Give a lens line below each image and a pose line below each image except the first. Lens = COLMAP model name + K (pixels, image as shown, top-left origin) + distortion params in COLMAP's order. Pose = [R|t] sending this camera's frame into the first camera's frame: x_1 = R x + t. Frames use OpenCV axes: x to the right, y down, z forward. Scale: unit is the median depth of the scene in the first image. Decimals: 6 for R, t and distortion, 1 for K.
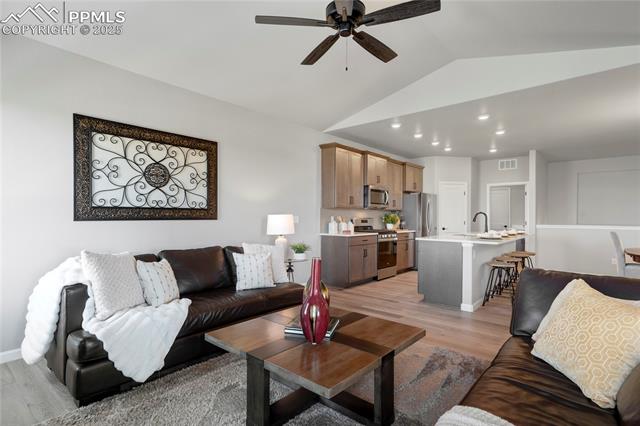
lens RADIAL K [[328.5, 0, 318.6], [0, 328.5, 214.5], [0, 0, 1]] dist [0.020702, 0.001460]
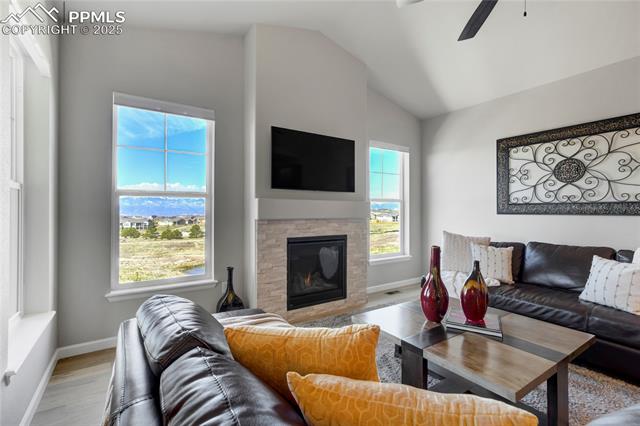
lens RADIAL K [[292.5, 0, 313.7], [0, 292.5, 209.5], [0, 0, 1]] dist [-0.012088, 0.011641]
pose [[-0.276412, -0.013142, -0.960949, 0.497291], [-0.002489, 0.999913, -0.012958, 0.011603], [0.961036, -0.001190, -0.276420, 0.419357]]
